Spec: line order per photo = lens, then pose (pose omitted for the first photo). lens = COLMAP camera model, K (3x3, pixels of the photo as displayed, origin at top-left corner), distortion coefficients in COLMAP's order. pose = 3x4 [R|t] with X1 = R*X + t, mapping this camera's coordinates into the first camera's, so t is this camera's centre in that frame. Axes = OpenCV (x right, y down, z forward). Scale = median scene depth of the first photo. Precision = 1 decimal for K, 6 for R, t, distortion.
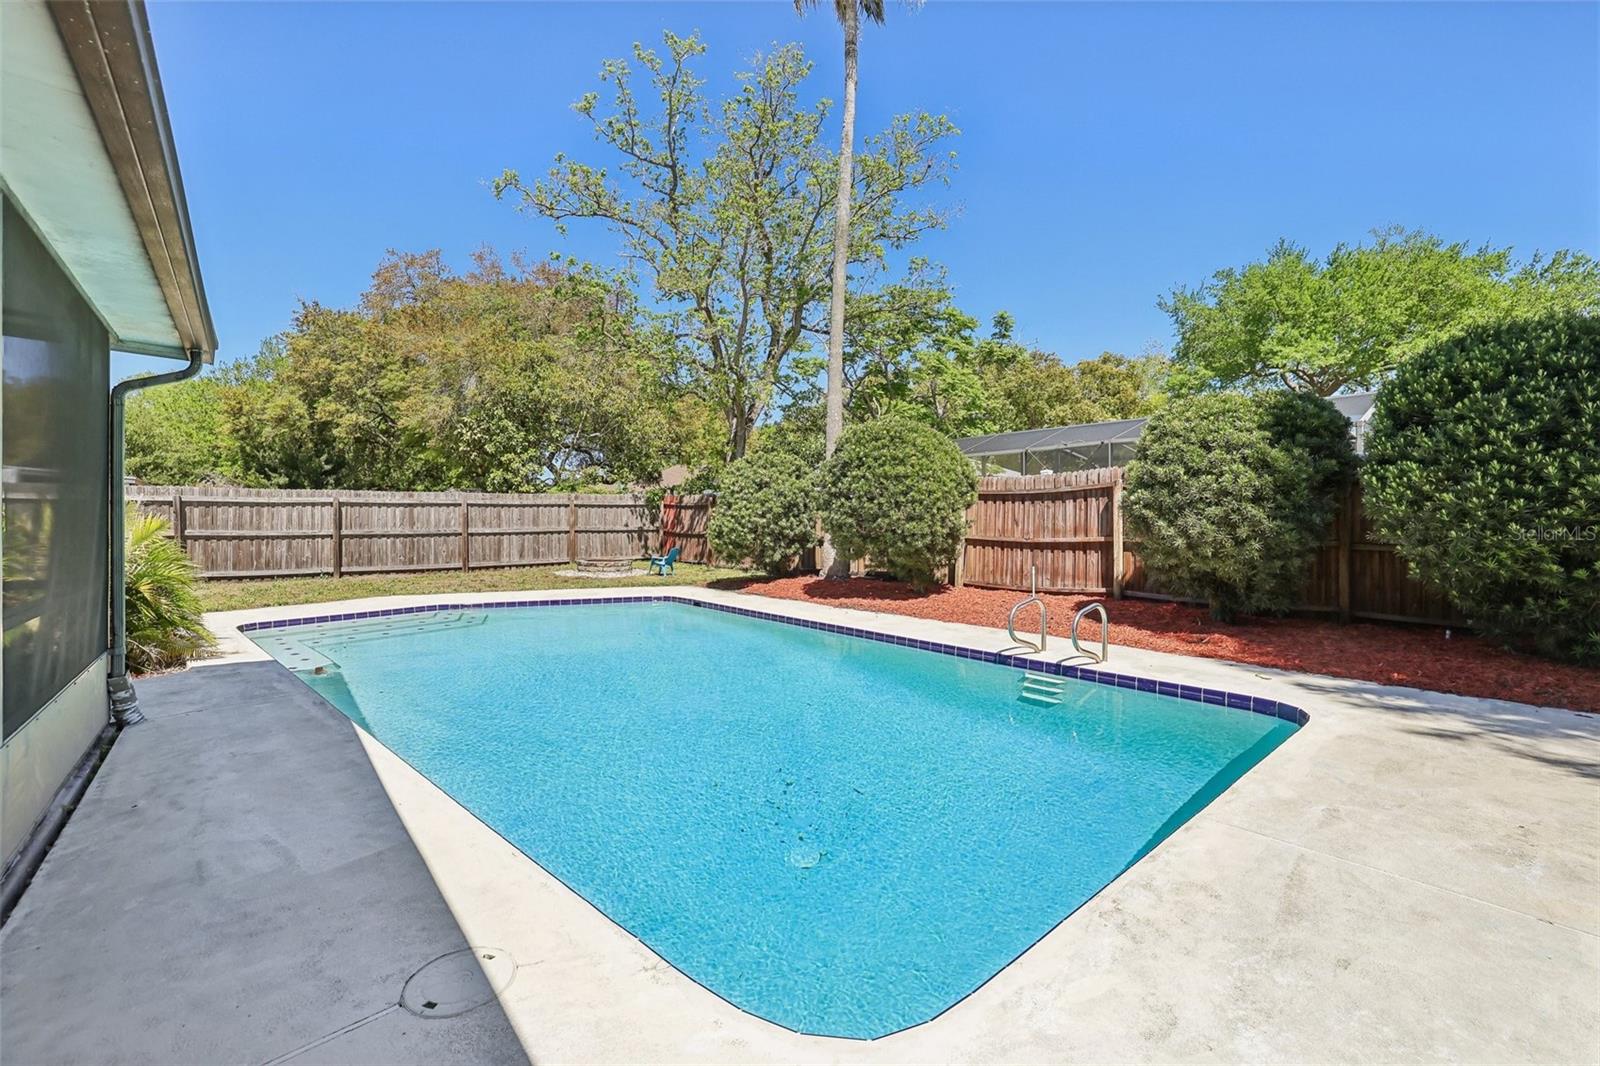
lens RADIAL K [[674.7, 0, 789.5], [0, 674.7, 524.7], [0, 0, 1]] dist [-0.030966, 0.002692]
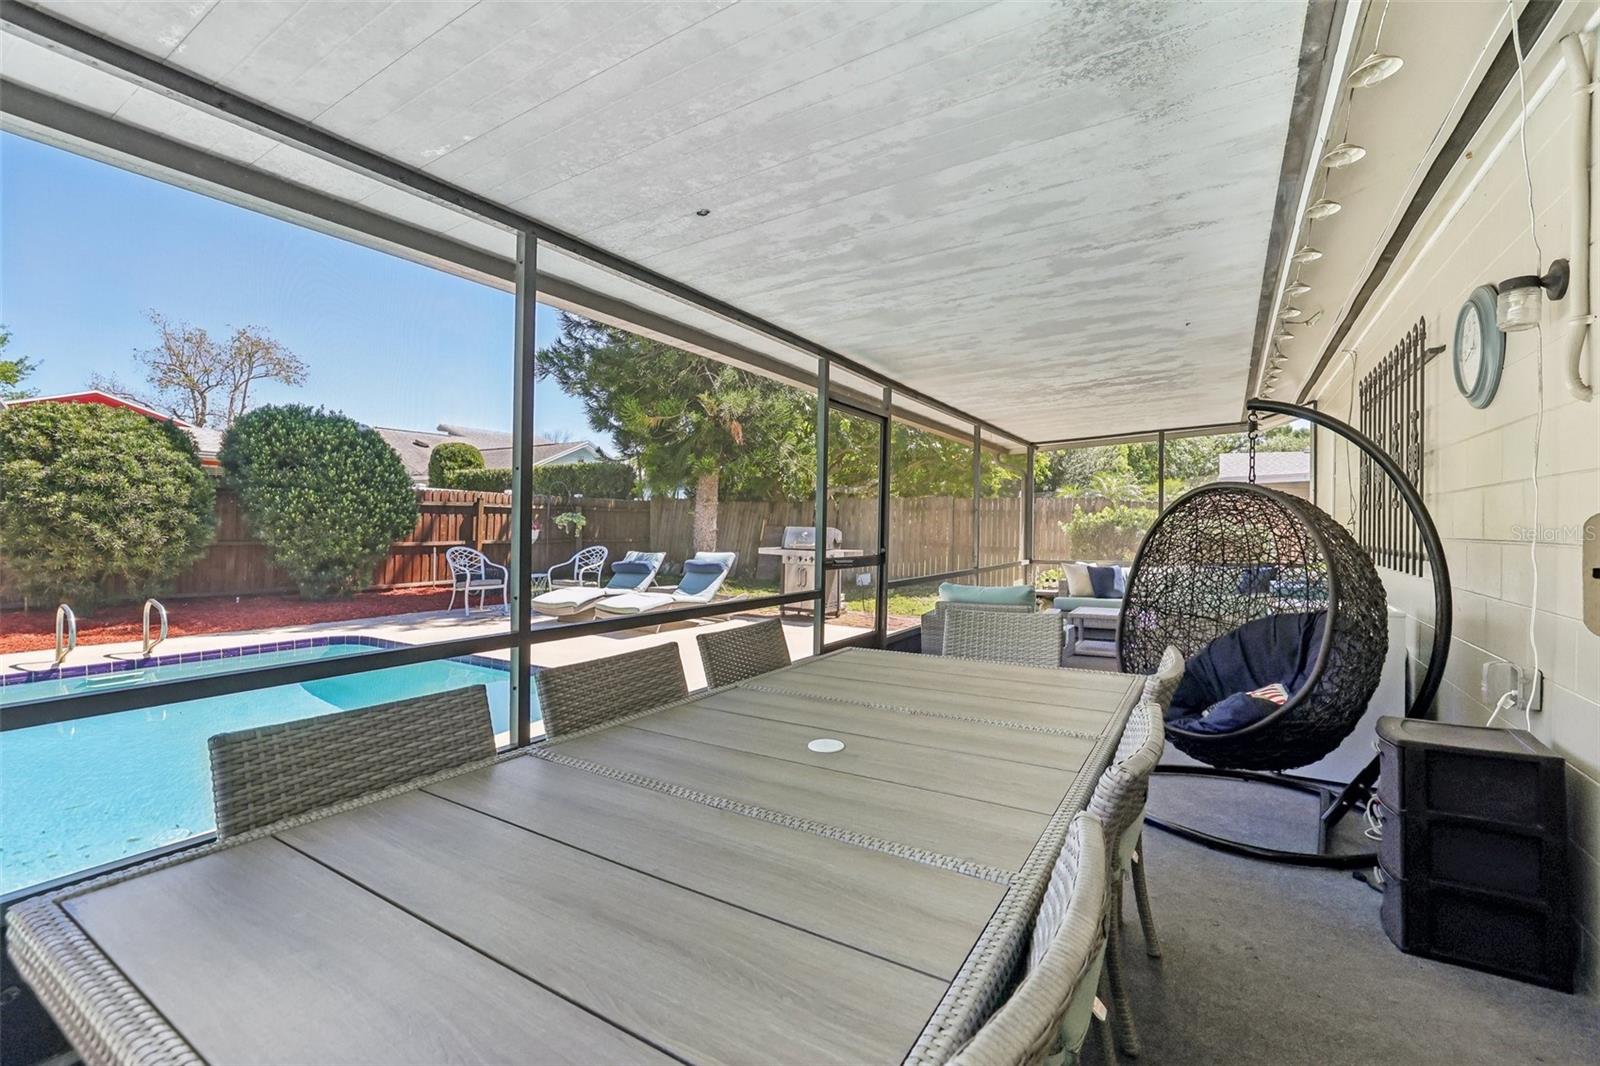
lens RADIAL K [[698.2, 0, 796.4], [0, 698.2, 525.8], [0, 0, 1]] dist [-0.028655, 0.006497]
pose [[-0.332953, -0.006117, 0.942924, -0.356178], [-0.002909, 0.999981, 0.005460, -0.005158], [-0.942939, -0.000925, -0.332964, 0.133399]]
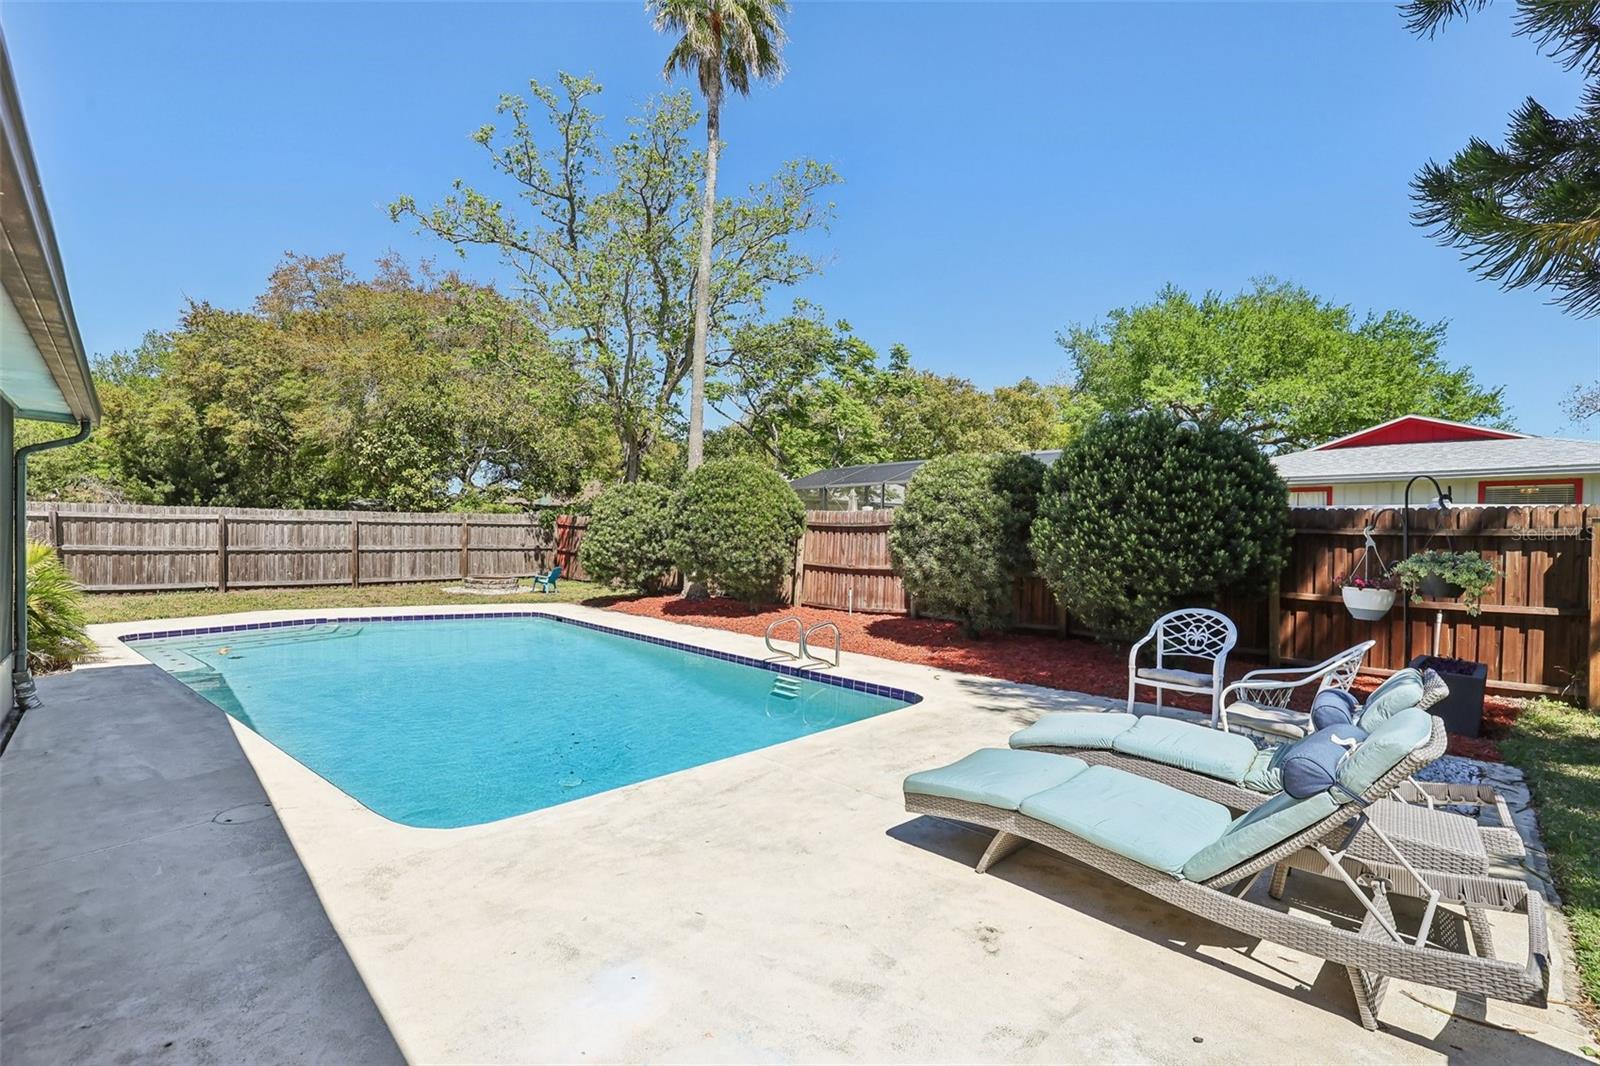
lens RADIAL K [[698.2, 0, 794.8], [0, 698.2, 549.3], [0, 0, 1]] dist [-0.028655, 0.006497]
pose [[0.996081, 0.014913, 0.087177, 0.099438], [-0.016184, 0.999773, 0.013892, -0.014396], [-0.086950, -0.015249, 0.996096, -0.122673]]
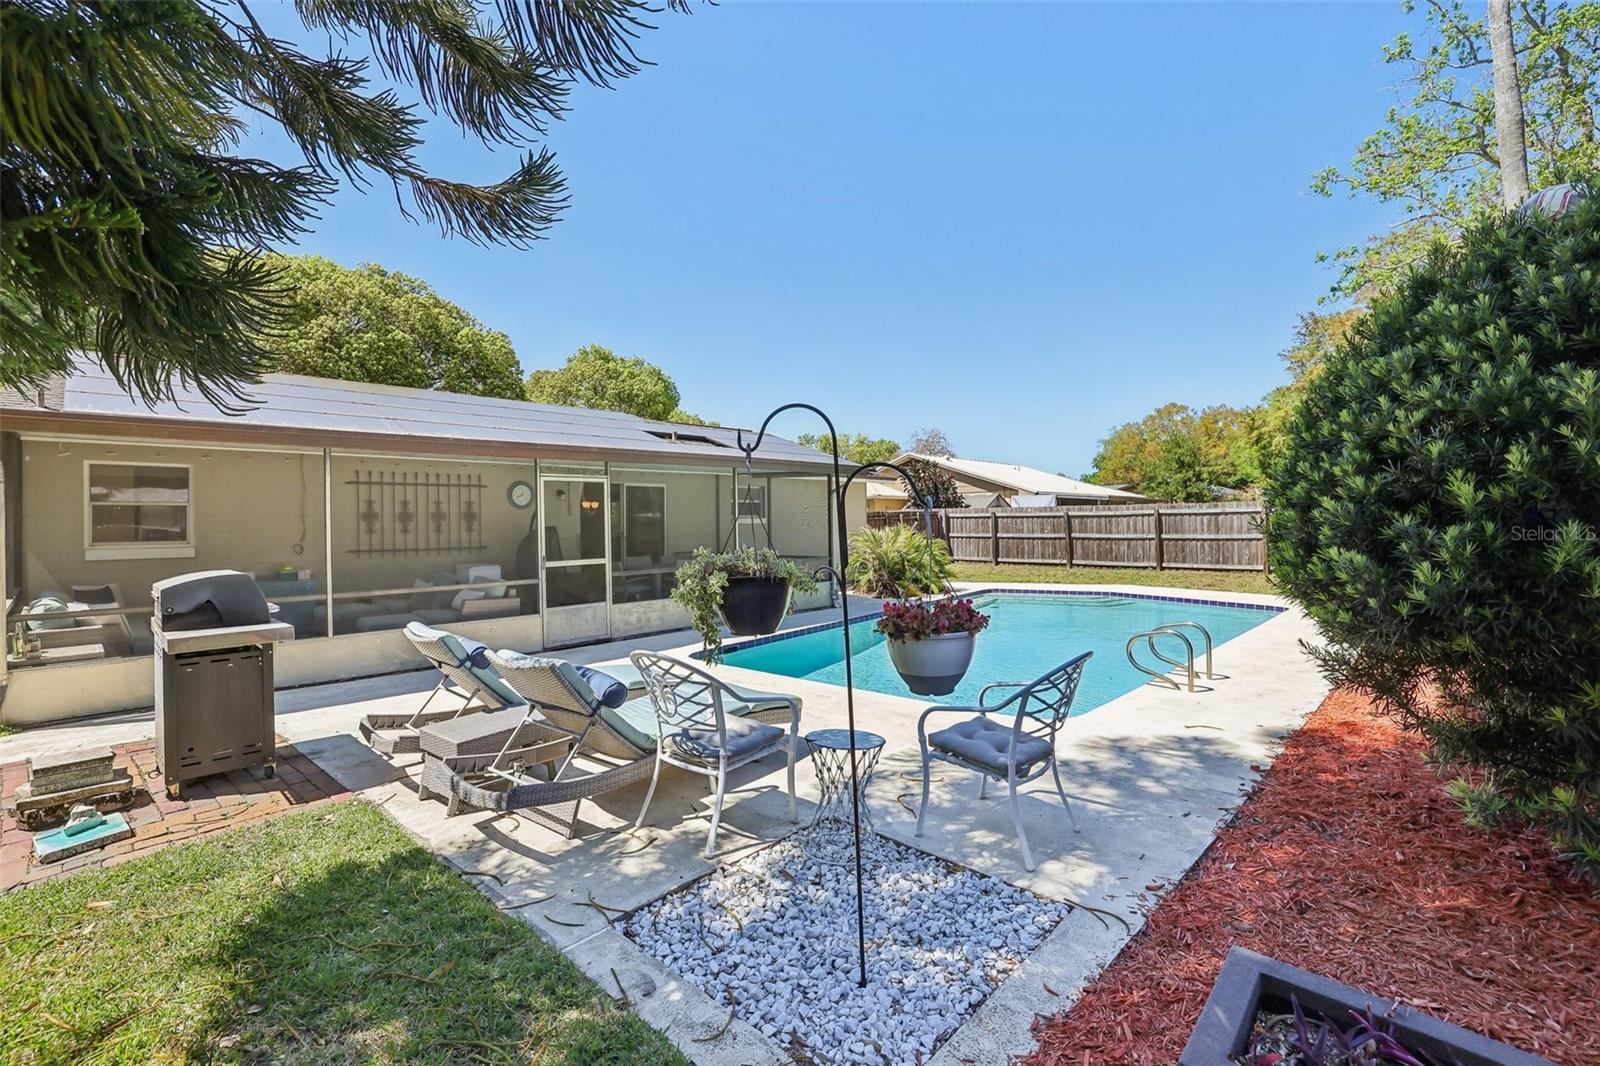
lens RADIAL K [[698.2, 0, 800.7], [0, 698.2, 525.2], [0, 0, 1]] dist [-0.028655, 0.006497]
pose [[0.133578, 0.001707, -0.991037, 0.517040], [0.006588, 0.999975, 0.002610, -0.016460], [0.991016, -0.006878, 0.133563, 0.109279]]
